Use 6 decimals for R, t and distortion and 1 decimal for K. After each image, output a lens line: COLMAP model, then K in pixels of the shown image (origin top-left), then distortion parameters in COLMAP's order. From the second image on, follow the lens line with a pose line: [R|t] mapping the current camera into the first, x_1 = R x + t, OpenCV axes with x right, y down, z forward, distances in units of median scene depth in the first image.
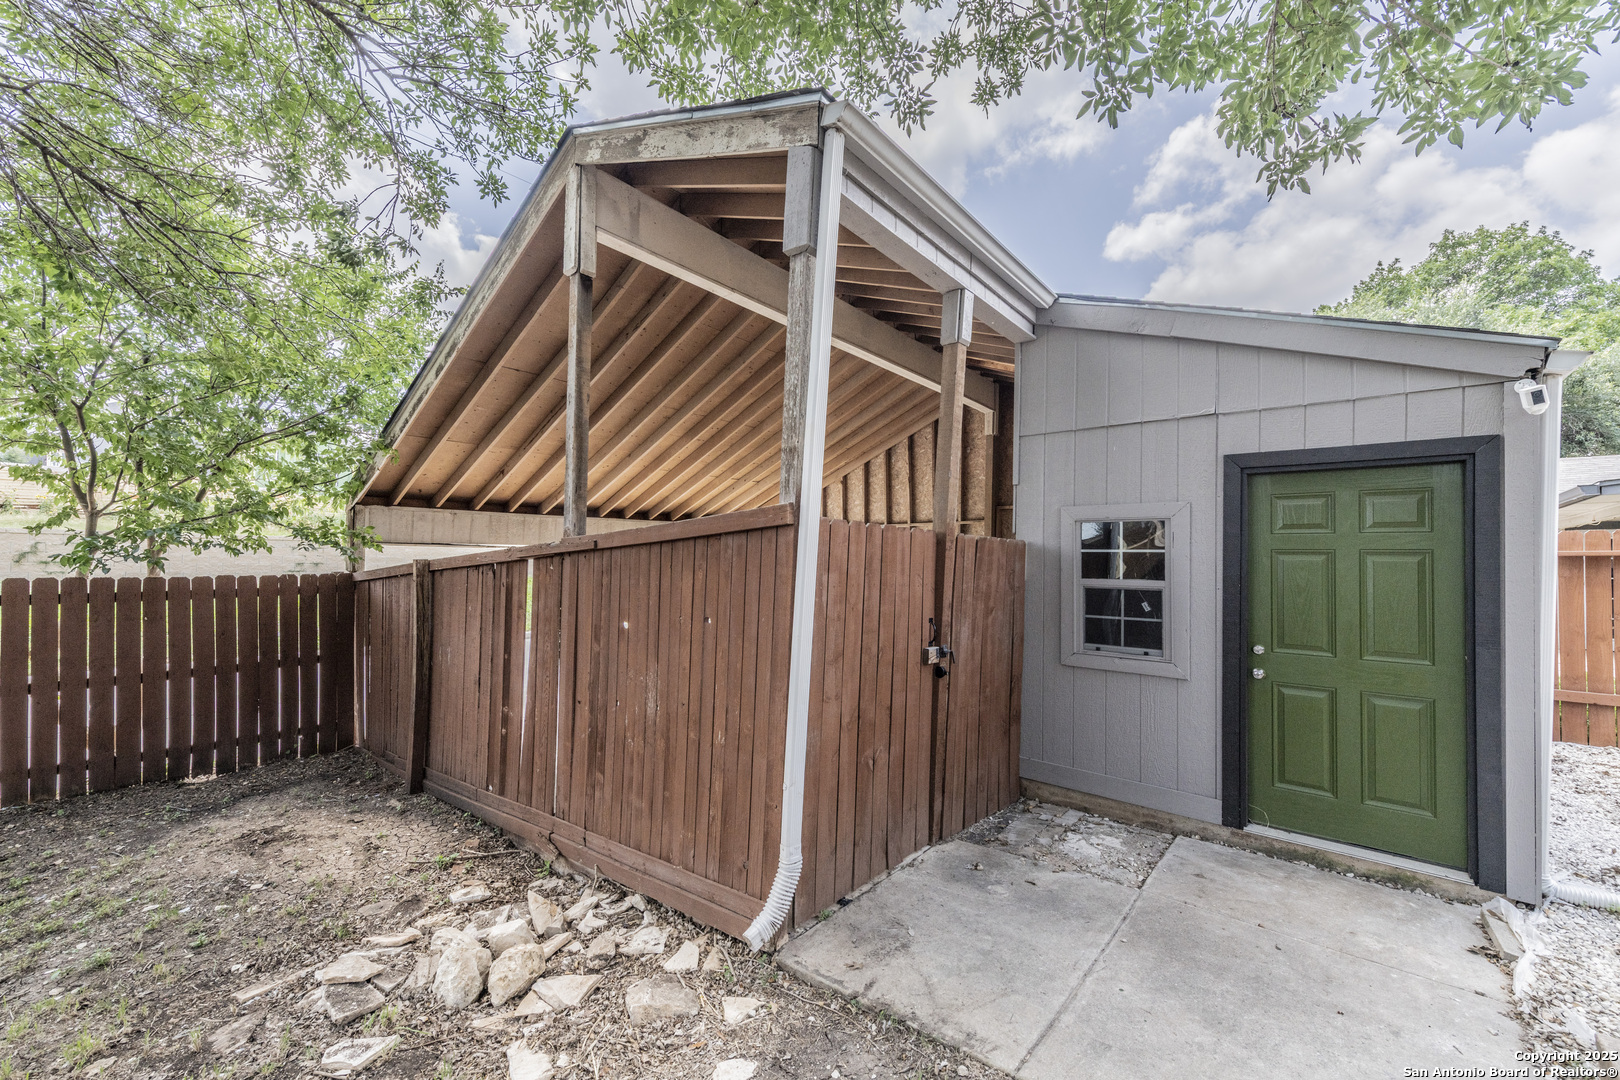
lens RADIAL K [[639.6, 0, 812.2], [0, 639.6, 545.9], [0, 0, 1]] dist [0.011780, -0.001680]
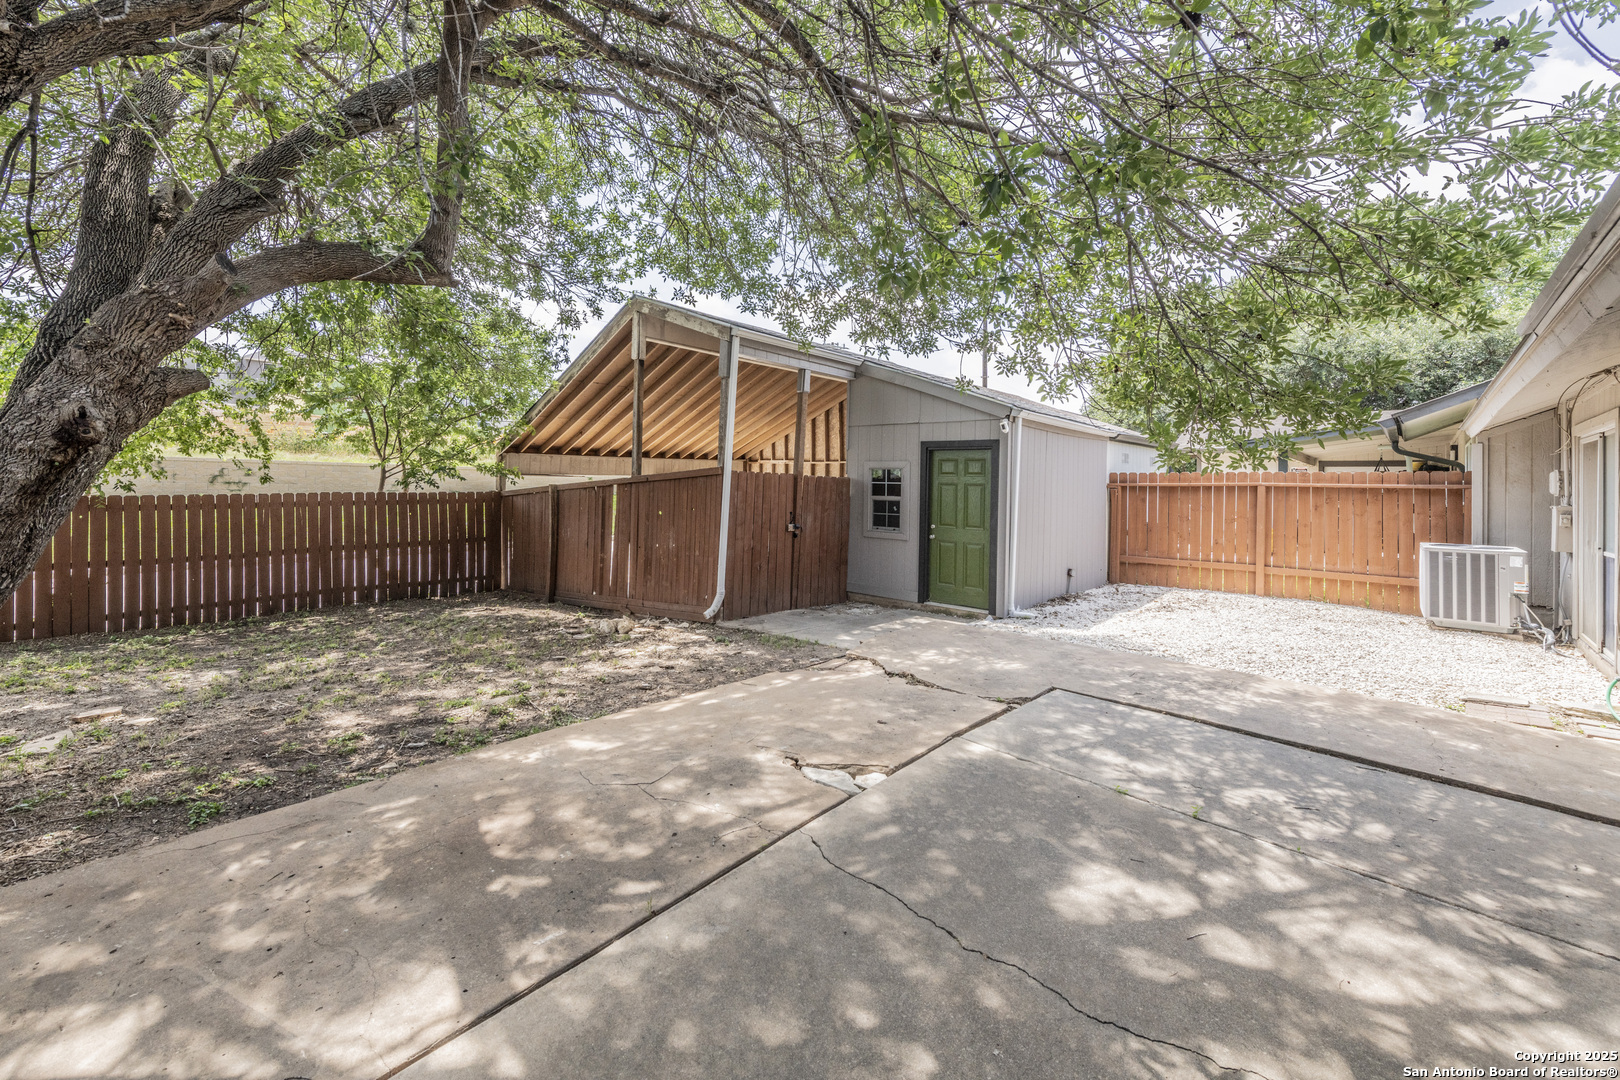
lens RADIAL K [[639.6, 0, 803.2], [0, 639.6, 490.8], [0, 0, 1]] dist [0.011780, -0.001680]
pose [[0.999542, 0.006994, -0.029431, 0.255771], [-0.006041, 0.999458, 0.032370, -0.032053], [0.029642, -0.032177, 0.999043, -1.118967]]
